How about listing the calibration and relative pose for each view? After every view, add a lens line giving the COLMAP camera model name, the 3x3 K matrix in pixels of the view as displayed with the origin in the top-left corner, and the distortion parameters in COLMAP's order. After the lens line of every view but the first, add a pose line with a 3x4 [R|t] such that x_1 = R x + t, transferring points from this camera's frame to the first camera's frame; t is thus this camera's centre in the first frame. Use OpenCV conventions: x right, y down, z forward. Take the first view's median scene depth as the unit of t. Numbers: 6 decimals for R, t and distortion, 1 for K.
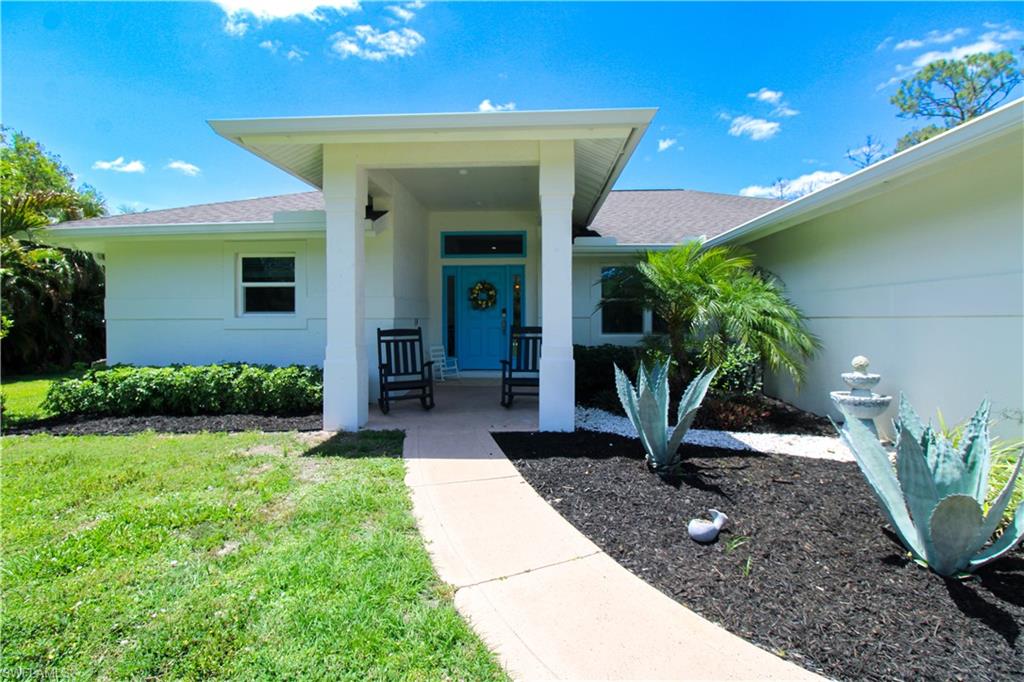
lens RADIAL K [[469.9, 0, 513.3], [0, 469.9, 317.0], [0, 0, 1]] dist [0.017763, -0.011421]
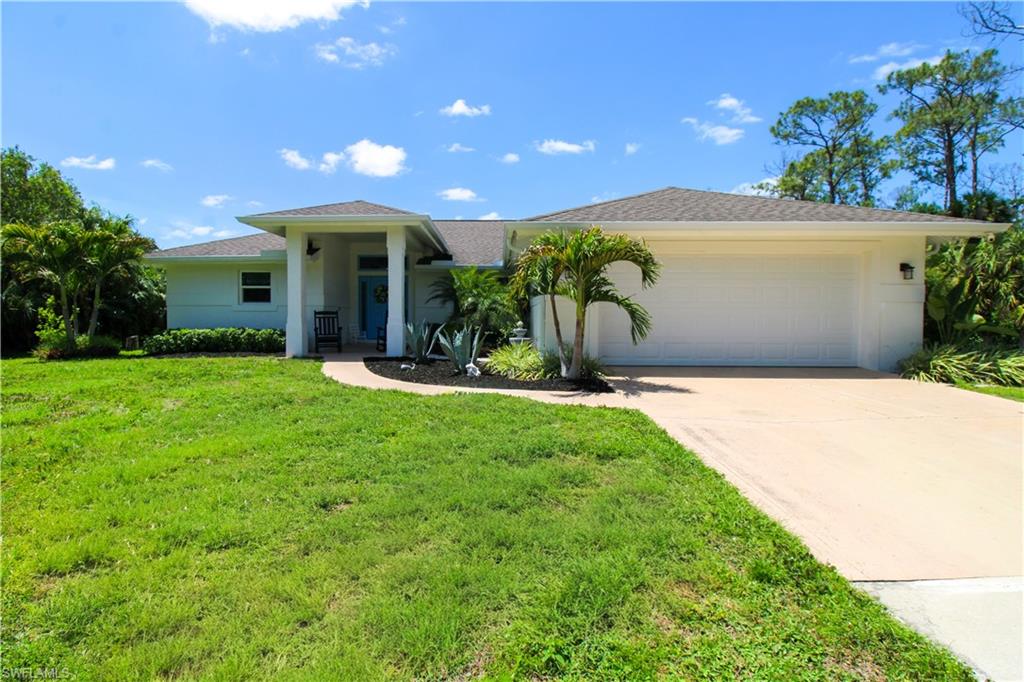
lens RADIAL K [[496.0, 0, 512.0], [0, 496.0, 341.0], [0, 0, 1]] dist [0.015952, -0.036764]
pose [[0.999266, 0.004890, 0.037988, 0.444829], [-0.006459, 0.999127, 0.041284, 0.059502], [-0.037753, -0.041499, 0.998425, -1.071316]]
